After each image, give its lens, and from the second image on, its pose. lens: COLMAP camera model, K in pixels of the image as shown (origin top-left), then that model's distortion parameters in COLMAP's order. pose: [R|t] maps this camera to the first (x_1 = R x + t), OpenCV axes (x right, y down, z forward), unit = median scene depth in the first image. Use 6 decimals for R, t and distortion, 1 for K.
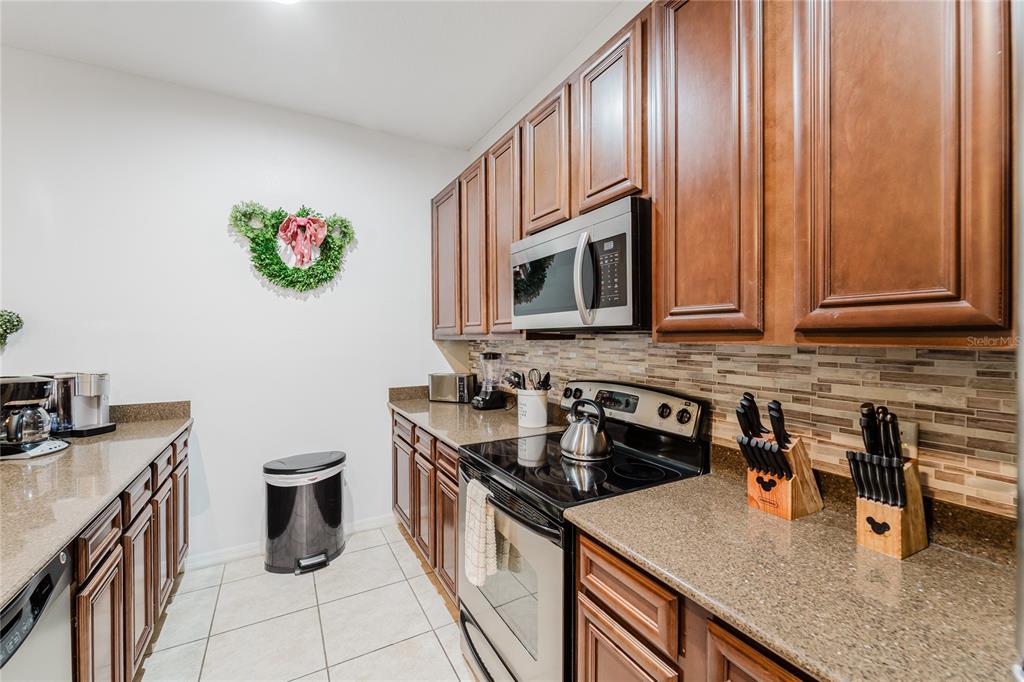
lens RADIAL K [[416.7, 0, 509.8], [0, 416.7, 338.8], [0, 0, 1]] dist [0.004950, -0.003423]
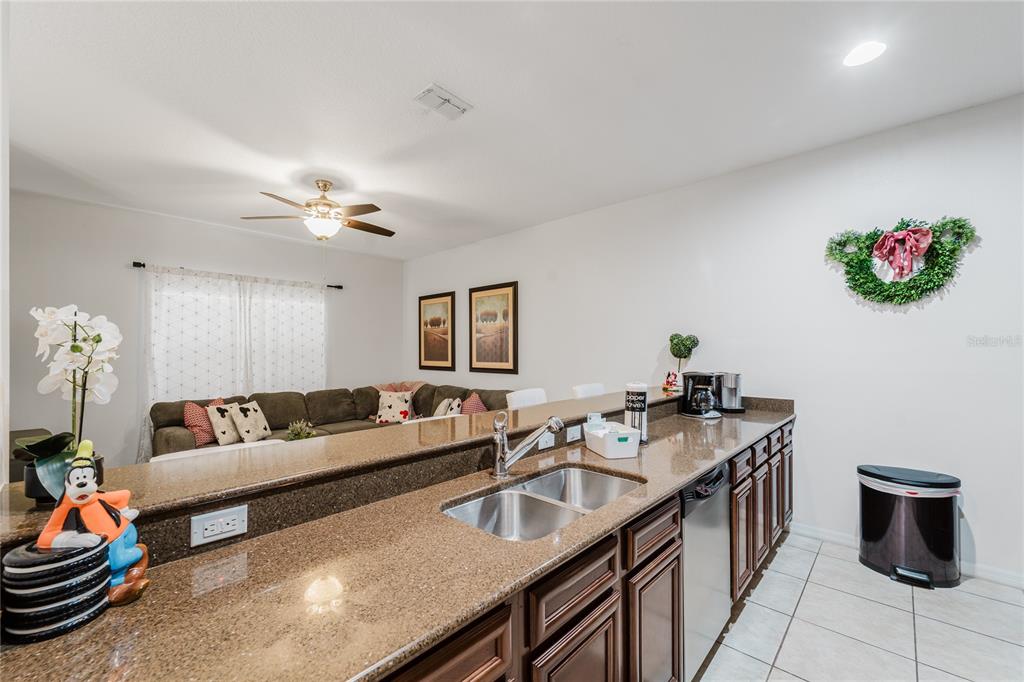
lens RADIAL K [[416.7, 0, 506.7], [0, 416.7, 348.2], [0, 0, 1]] dist [0.004950, -0.003423]
pose [[0.305078, -0.005910, -0.952309, 0.178131], [-0.004314, 0.999962, -0.007587, 0.003084], [0.952318, 0.006423, 0.305041, -0.220297]]
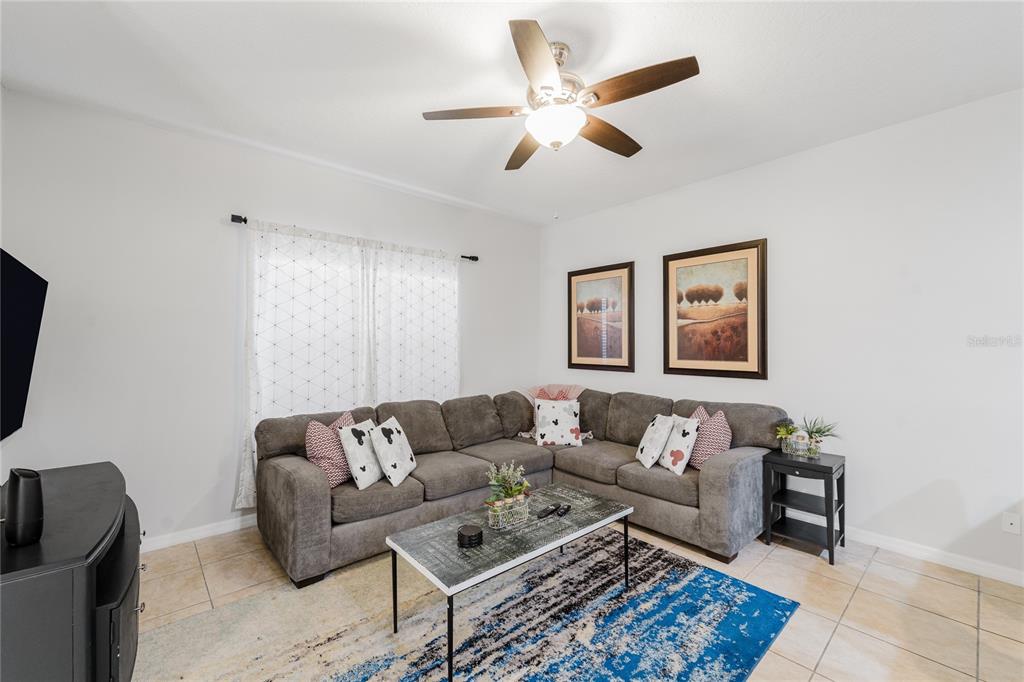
lens RADIAL K [[416.7, 0, 502.8], [0, 416.7, 339.2], [0, 0, 1]] dist [0.004950, -0.003423]
pose [[0.211748, -0.008845, -0.977284, -0.576402], [-0.007199, 0.999918, -0.010610, 0.003517], [0.977298, 0.009282, 0.211666, -0.642206]]
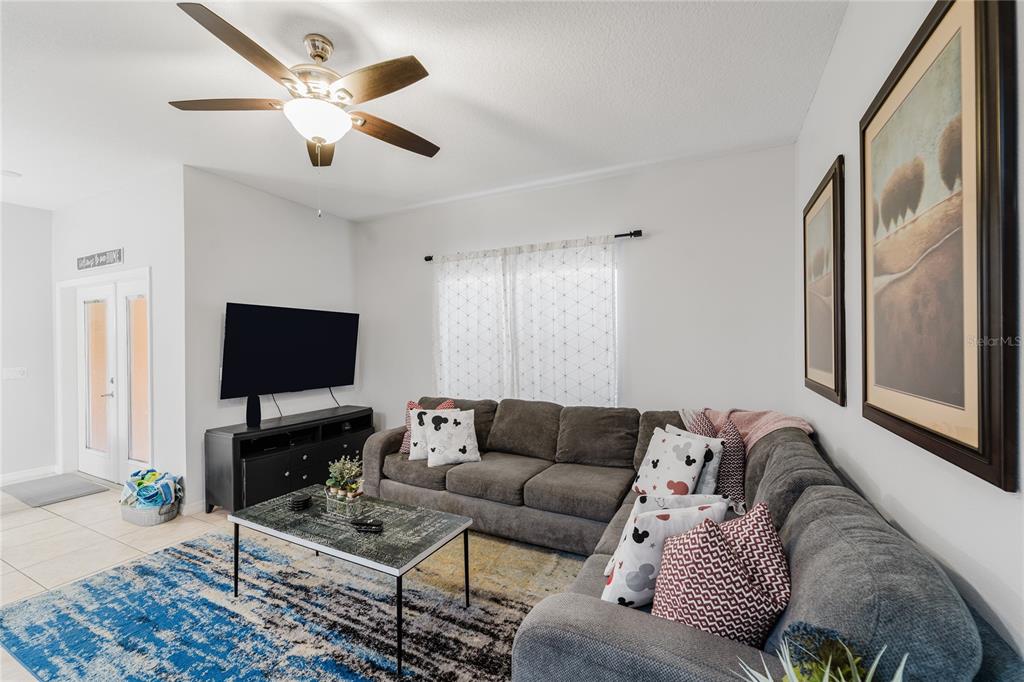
lens RADIAL K [[416.7, 0, 515.1], [0, 416.7, 340.7], [0, 0, 1]] dist [0.004950, -0.003423]
pose [[-0.818537, 0.005620, -0.574426, -1.177209], [0.004872, 0.999984, 0.002841, -0.006142], [0.574433, -0.000473, -0.818552, 0.472453]]
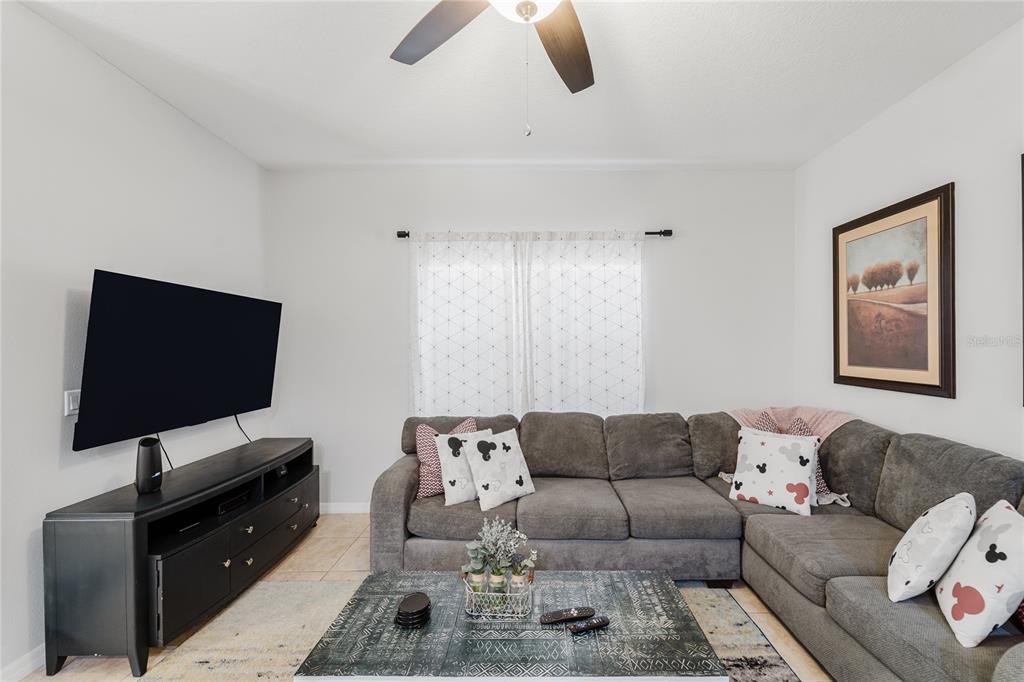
lens RADIAL K [[416.7, 0, 535.8], [0, 416.7, 348.2], [0, 0, 1]] dist [0.004950, -0.003423]
pose [[-0.470654, 0.010128, -0.882260, -0.919433], [0.001096, 0.999940, 0.010894, 0.000322], [0.882317, 0.004160, -0.470637, -0.145994]]
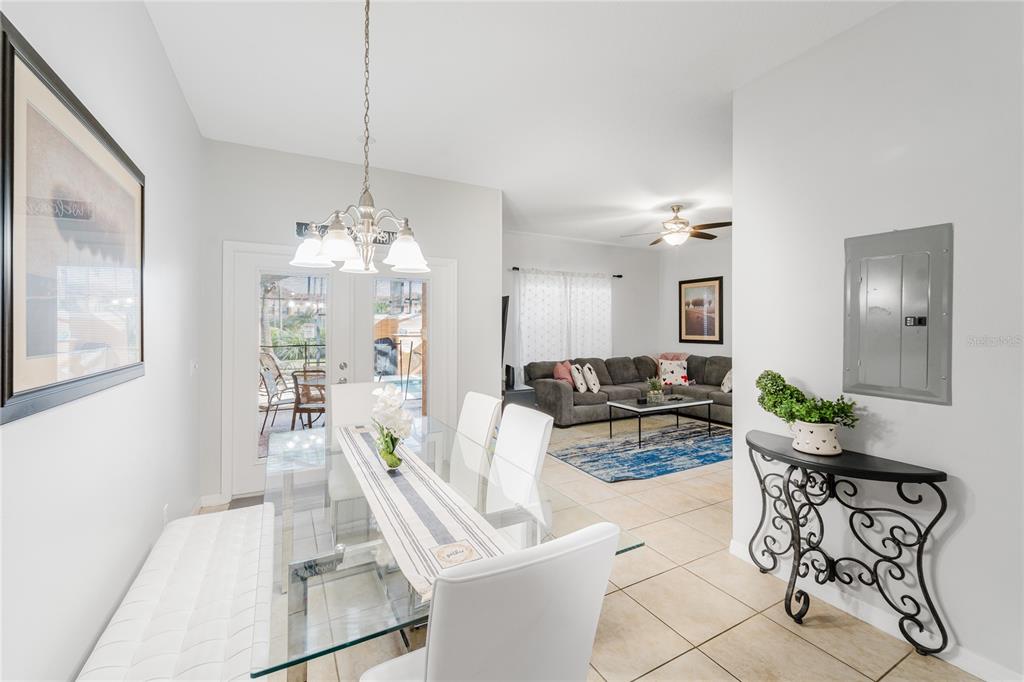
lens RADIAL K [[416.7, 0, 507.6], [0, 416.7, 328.1], [0, 0, 1]] dist [0.004950, -0.003423]
pose [[-0.010772, 0.004700, -0.999931, 0.614103], [-0.005505, 0.999974, 0.004760, 0.002883], [0.999927, 0.005556, -0.010746, -1.139046]]
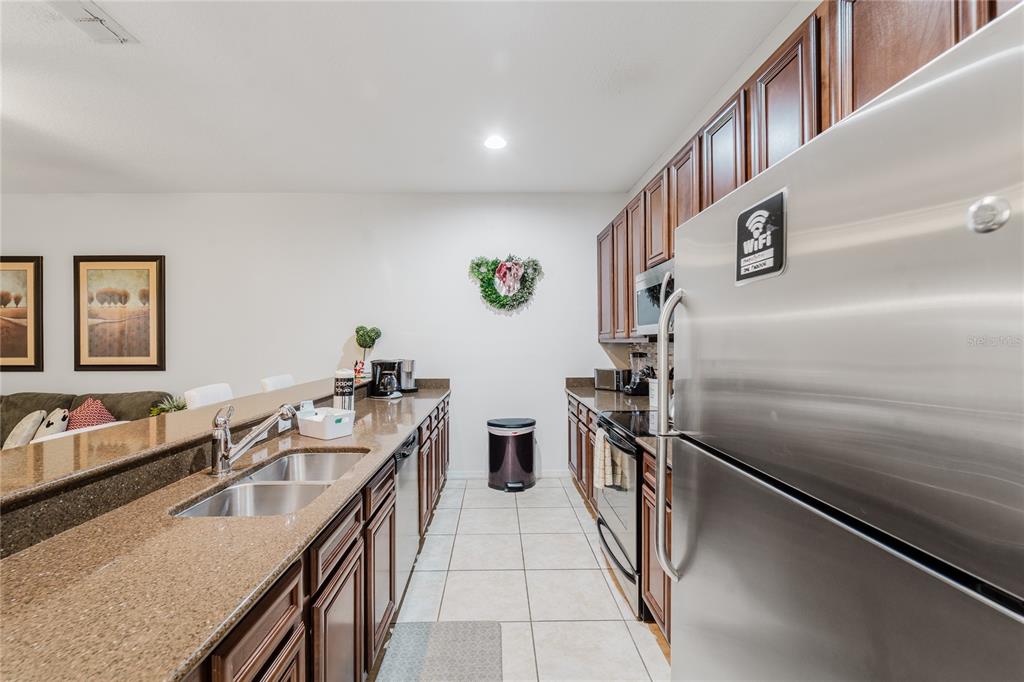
lens RADIAL K [[416.7, 0, 505.1], [0, 416.7, 339.8], [0, 0, 1]] dist [0.004950, -0.003423]
pose [[0.884428, -0.003635, -0.466663, 0.211246], [0.000124, 0.999971, -0.007555, 0.004444], [0.466677, 0.006624, 0.884403, -0.373691]]
